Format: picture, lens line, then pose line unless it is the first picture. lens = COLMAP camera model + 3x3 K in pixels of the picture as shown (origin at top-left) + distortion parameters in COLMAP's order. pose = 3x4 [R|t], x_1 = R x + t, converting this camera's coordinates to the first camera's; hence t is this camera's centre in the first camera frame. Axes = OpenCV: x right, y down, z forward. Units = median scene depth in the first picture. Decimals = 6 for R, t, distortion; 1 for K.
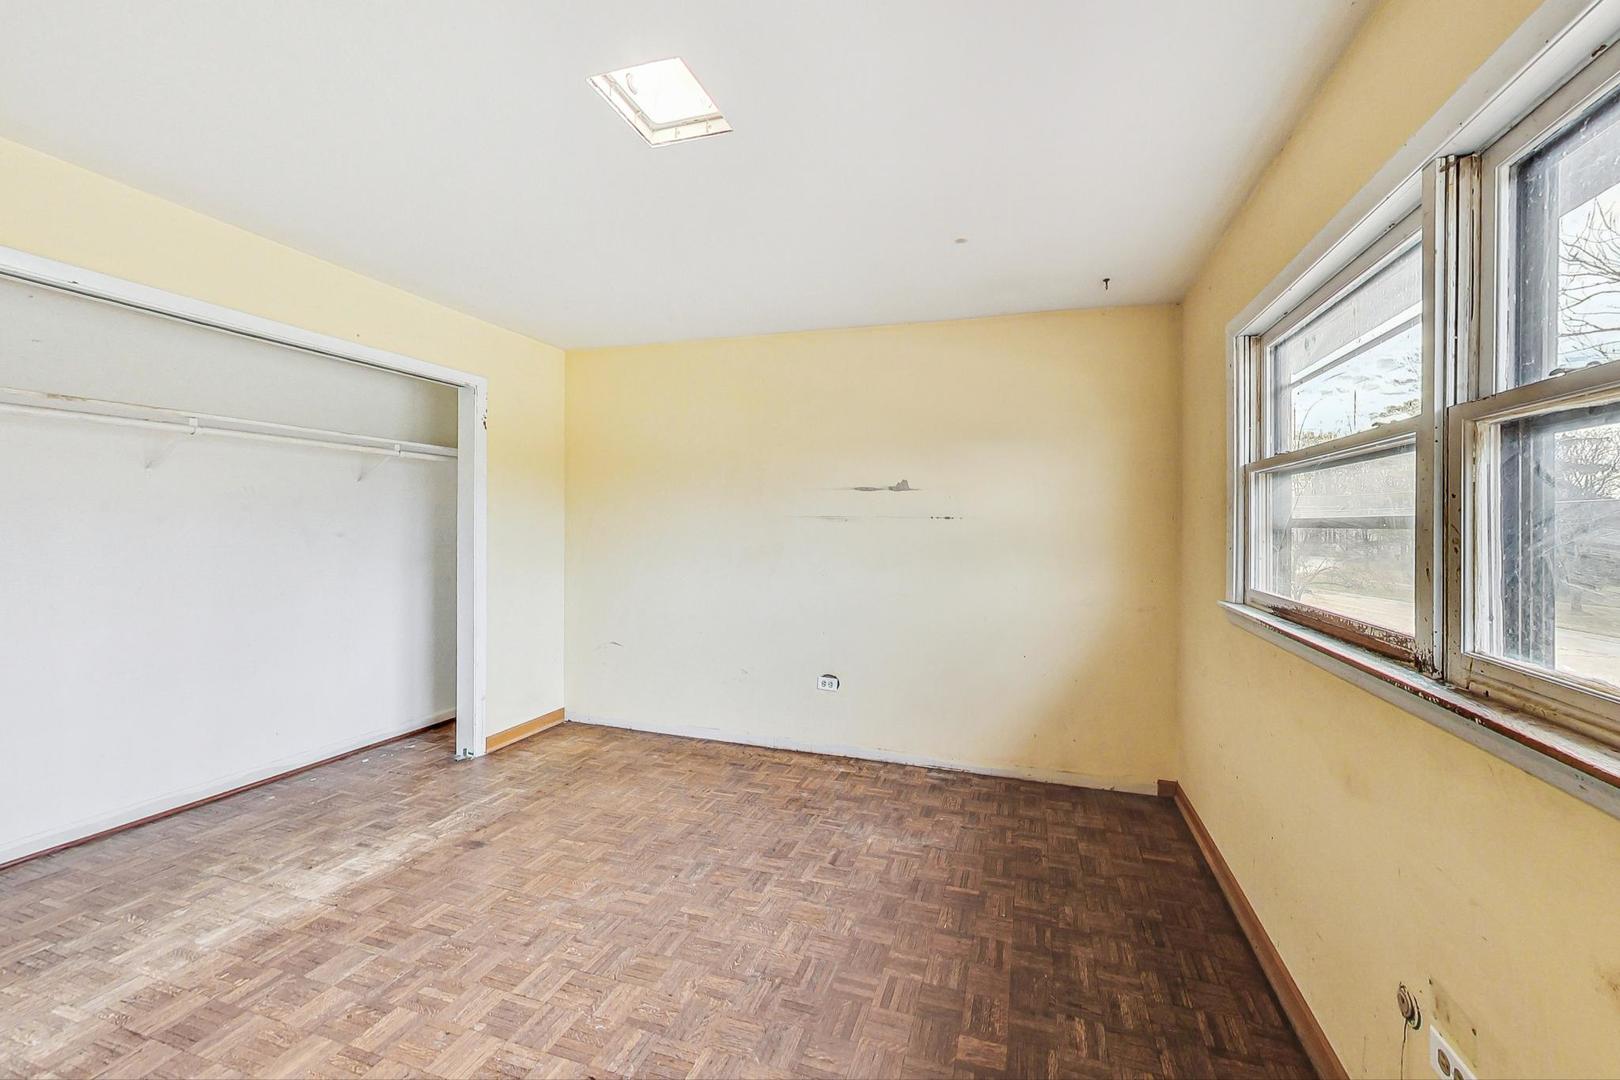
lens RADIAL K [[587.5, 0, 810.7], [0, 587.5, 526.6], [0, 0, 1]] dist [-0.001241, -0.000119]
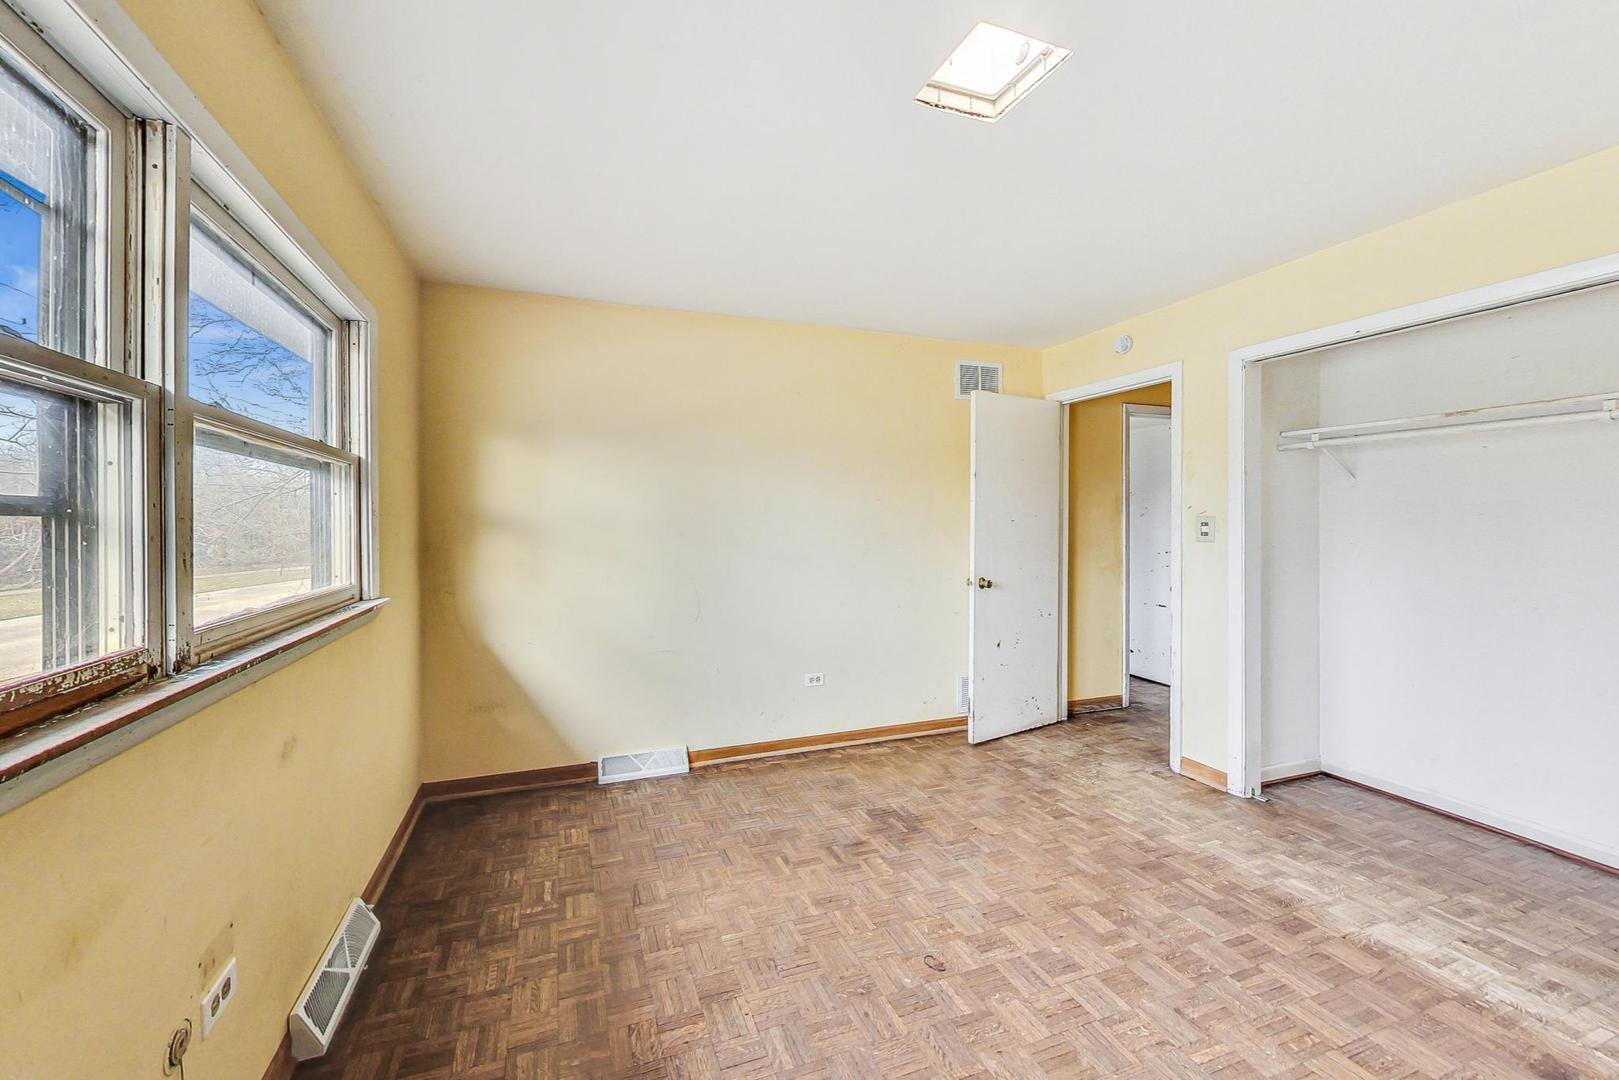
lens RADIAL K [[587.1, 0, 810.2], [0, 587.1, 526.6], [0, 0, 1]] dist [-0.001241, -0.000119]
pose [[-0.729603, -0.006077, -0.683844, 0.479249], [-0.008809, 0.999961, 0.000514, 0.005162], [0.683814, 0.006399, -0.729628, 1.196955]]
